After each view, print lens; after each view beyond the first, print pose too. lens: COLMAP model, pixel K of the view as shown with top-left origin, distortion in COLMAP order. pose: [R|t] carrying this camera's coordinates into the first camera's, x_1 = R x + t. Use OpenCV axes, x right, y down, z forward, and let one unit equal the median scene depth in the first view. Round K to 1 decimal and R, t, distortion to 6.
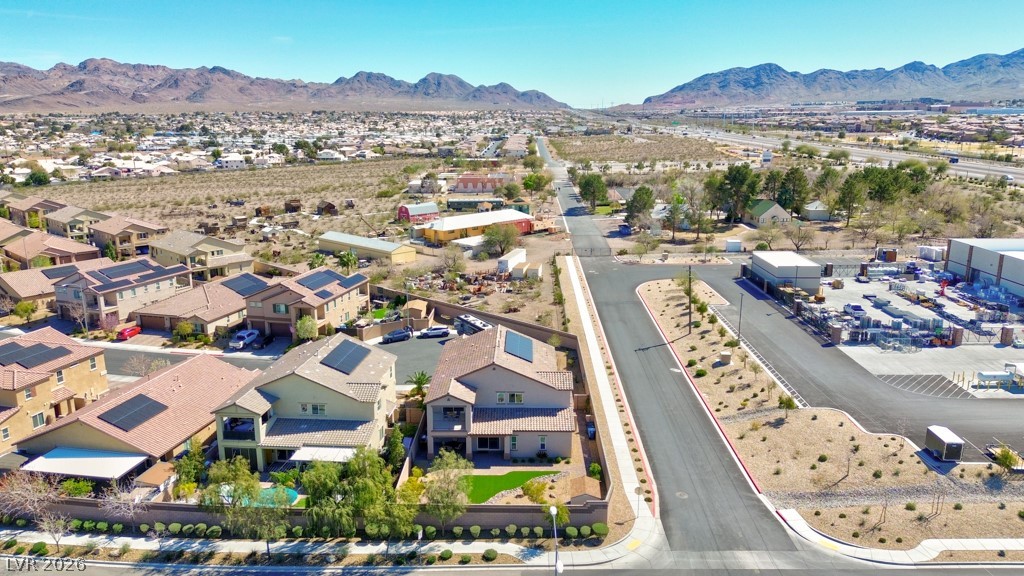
lens RADIAL K [[724.3, 0, 515.7], [0, 724.3, 289.3], [0, 0, 1]] dist [0.078441, -0.073317]
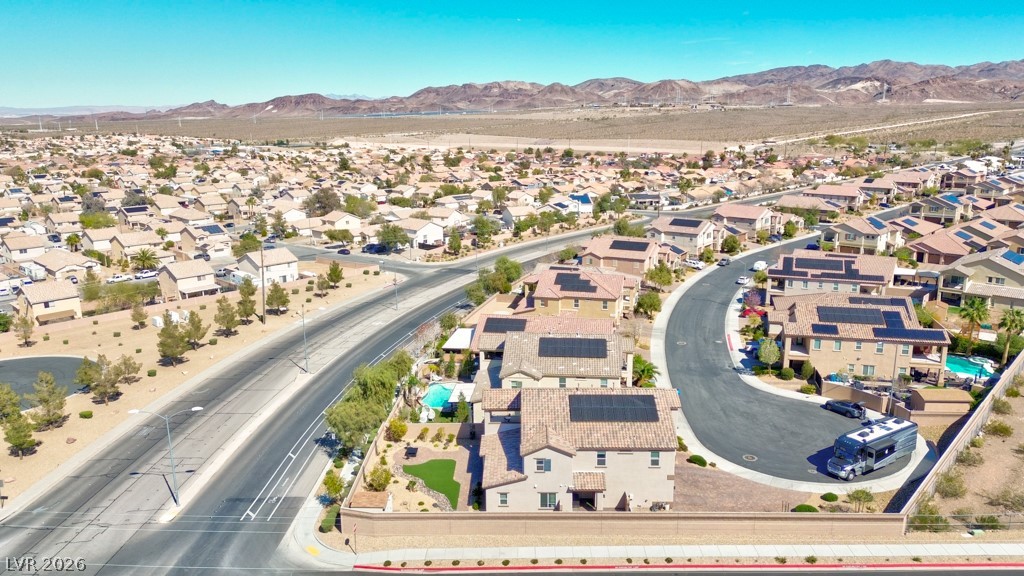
lens RADIAL K [[724.3, 0, 511.5], [0, 724.3, 272.2], [0, 0, 1]] dist [0.078441, -0.073317]
pose [[0.005309, 0.215053, -0.976588, 0.355711], [-0.222400, 0.952396, 0.208517, -0.098166], [0.974941, 0.216086, 0.052884, 0.372805]]
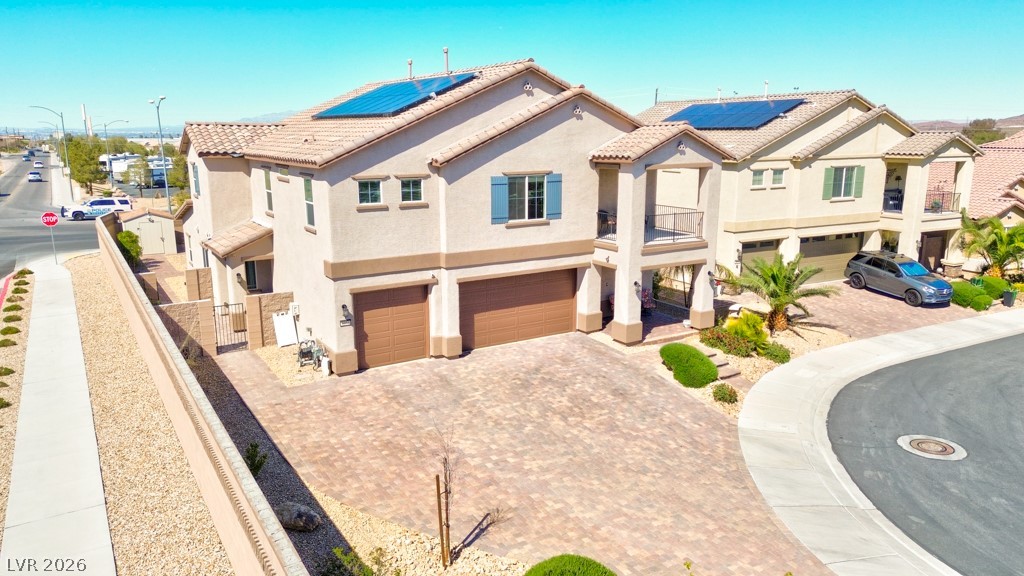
lens RADIAL K [[724.3, 0, 515.6], [0, 724.3, 288.4], [0, 0, 1]] dist [0.078441, -0.073317]
pose [[-0.837912, 0.120893, -0.532248, 0.060818], [-0.122432, 0.908680, 0.399138, 0.010131], [0.531896, 0.399607, -0.746593, 0.591850]]
